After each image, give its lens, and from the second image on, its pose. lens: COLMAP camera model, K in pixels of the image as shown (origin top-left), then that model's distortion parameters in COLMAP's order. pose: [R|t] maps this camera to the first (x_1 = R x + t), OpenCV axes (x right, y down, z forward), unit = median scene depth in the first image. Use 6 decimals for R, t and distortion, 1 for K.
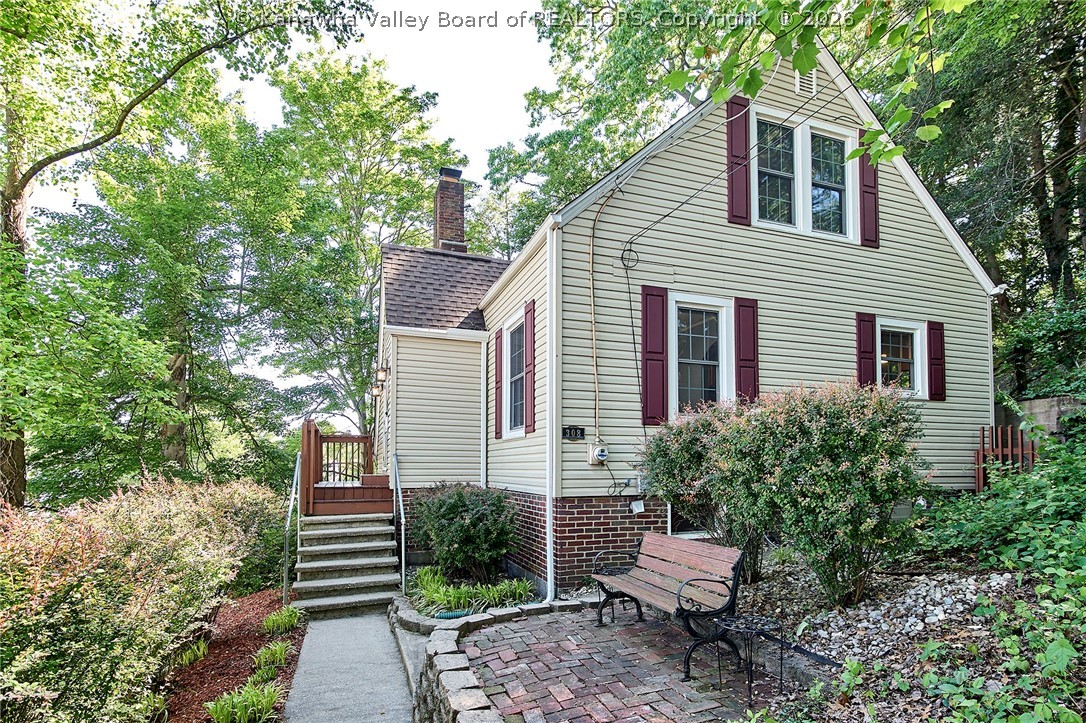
lens RADIAL K [[550.1, 0, 553.0], [0, 550.1, 443.9], [0, 0, 1]] dist [0.003821, -0.006023]
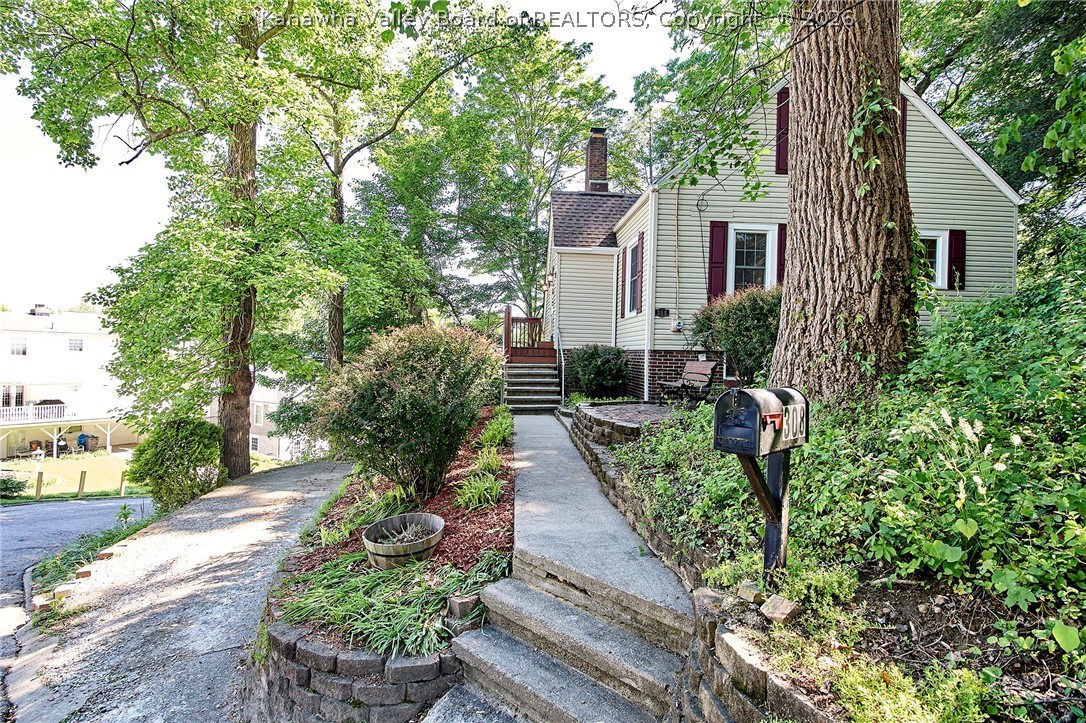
lens RADIAL K [[527.2, 0, 537.0], [0, 527.2, 351.0], [0, 0, 1]] dist [0.031193, 0.000116]
pose [[0.954170, 0.025141, -0.298206, 0.139687], [-0.015285, 0.999259, 0.035337, 0.041731], [0.298873, -0.029160, 0.953847, -0.595715]]
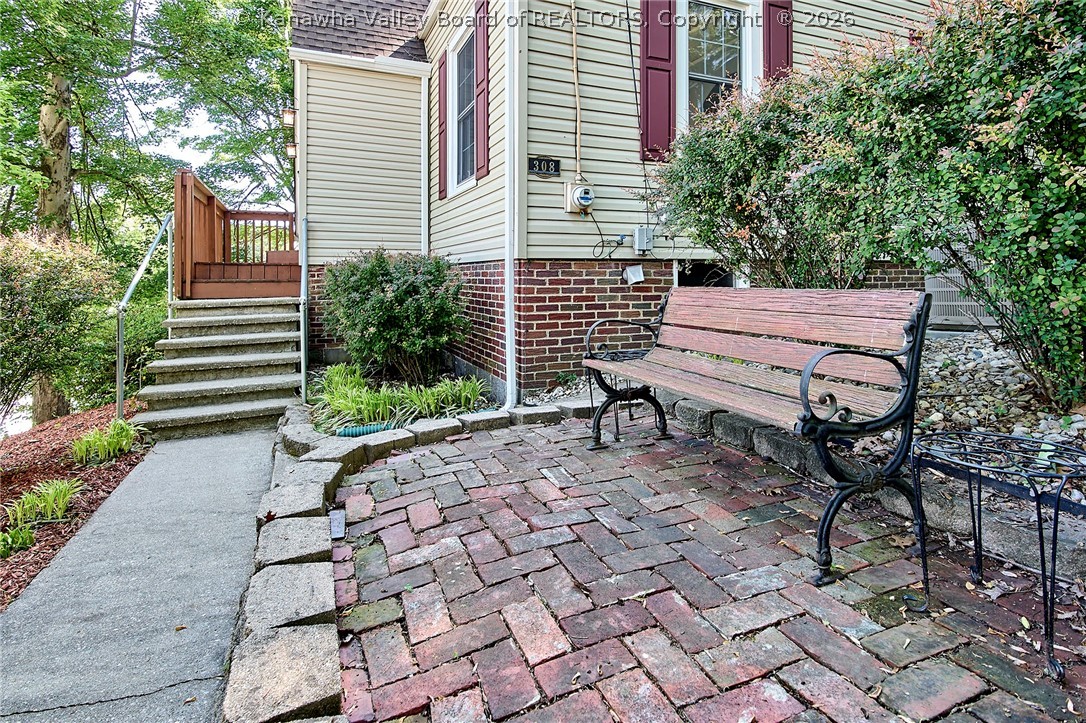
lens RADIAL K [[550.1, 0, 546.6], [0, 550.1, 275.7], [0, 0, 1]] dist [0.003821, -0.006023]
pose [[0.998283, 0.000213, 0.058578, -0.000221], [-0.002579, 0.999184, 0.040309, 0.079100], [-0.058521, -0.040391, 0.997469, 0.270875]]
